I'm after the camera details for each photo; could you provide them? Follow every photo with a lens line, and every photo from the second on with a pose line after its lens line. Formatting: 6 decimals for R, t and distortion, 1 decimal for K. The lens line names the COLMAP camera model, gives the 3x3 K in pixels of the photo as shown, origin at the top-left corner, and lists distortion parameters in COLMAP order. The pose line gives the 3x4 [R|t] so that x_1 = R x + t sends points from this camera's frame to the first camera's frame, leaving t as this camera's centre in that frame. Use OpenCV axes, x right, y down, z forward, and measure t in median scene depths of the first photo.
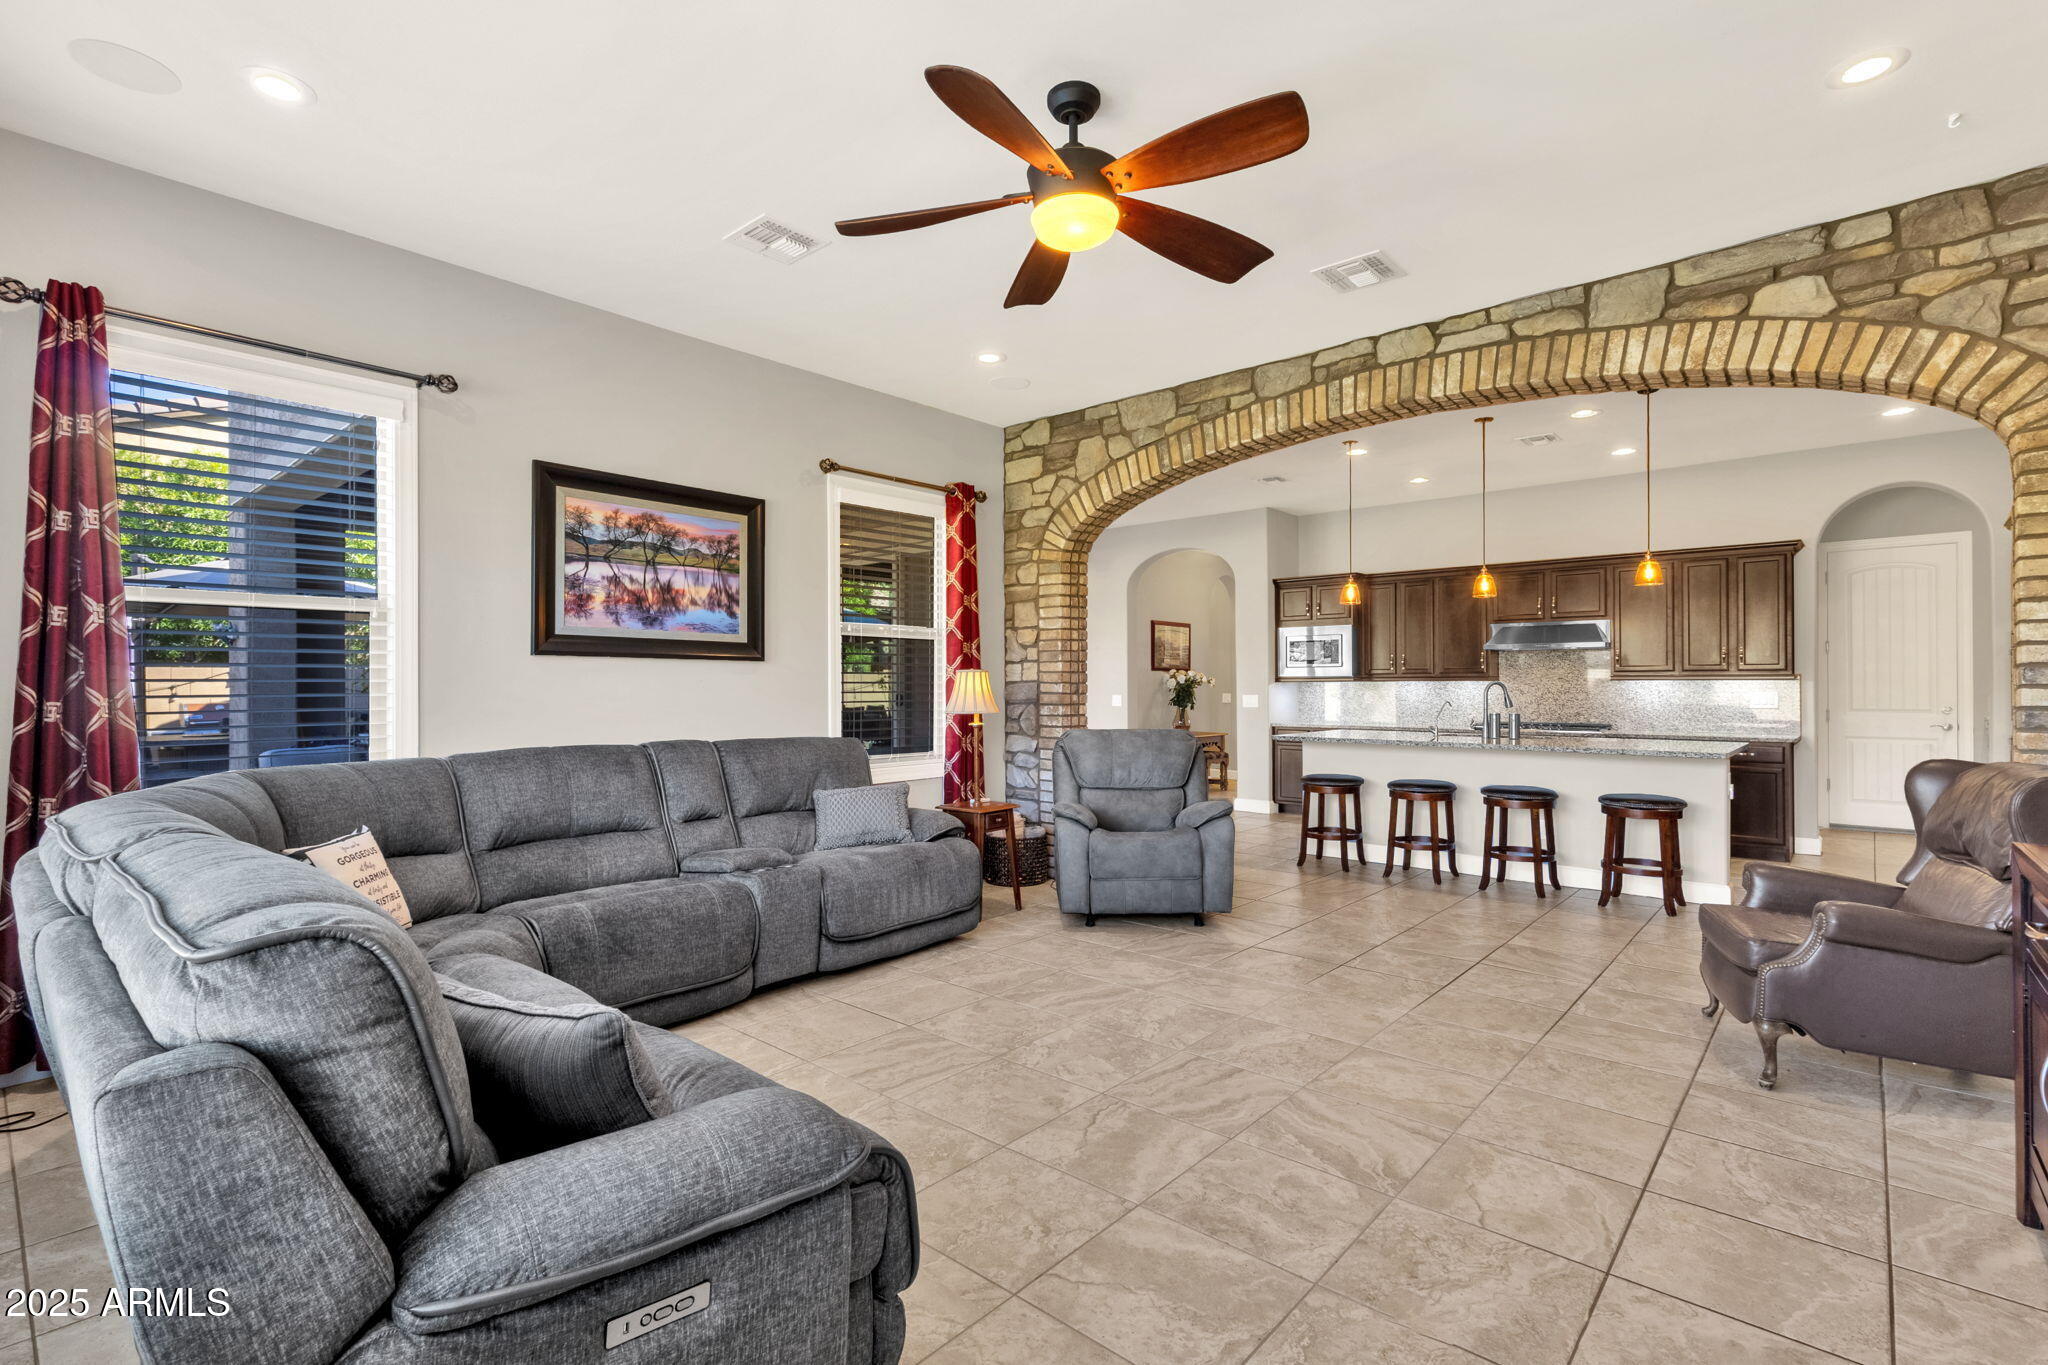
lens RADIAL K [[947.4, 0, 1023.2], [0, 947.4, 677.7], [0, 0, 1]] dist [-0.003918, -0.000004]
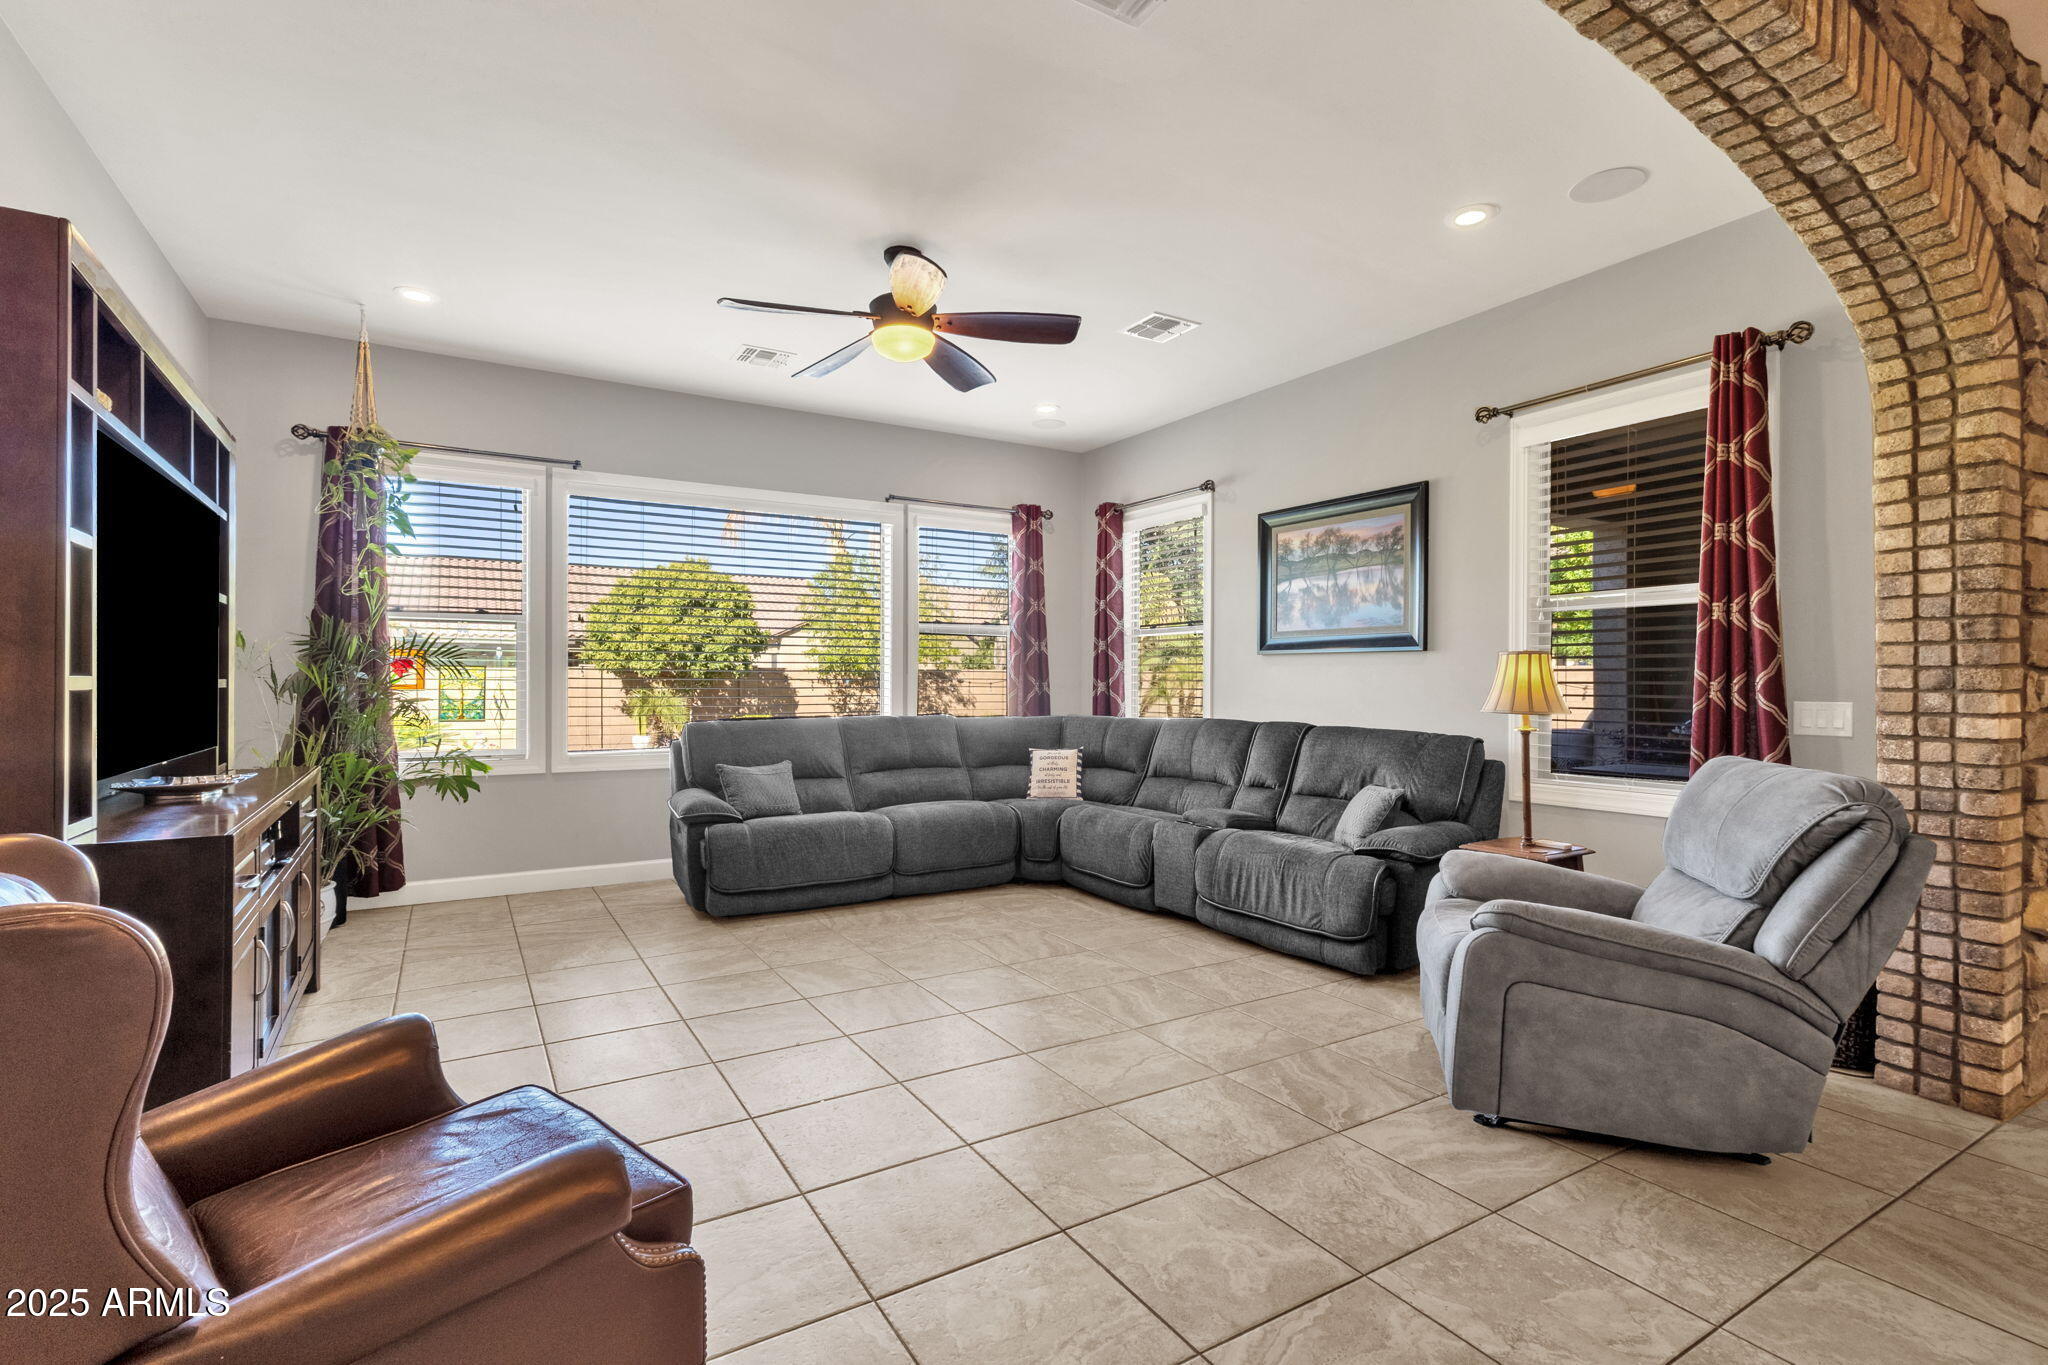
lens RADIAL K [[947.4, 0, 1021.7], [0, 947.4, 685.1], [0, 0, 1]] dist [-0.003918, -0.000004]
pose [[-0.295669, 0.001788, -0.955289, 0.838693], [0.005192, 0.999986, 0.000265, 0.016529], [0.955276, -0.004882, -0.295674, 0.992147]]
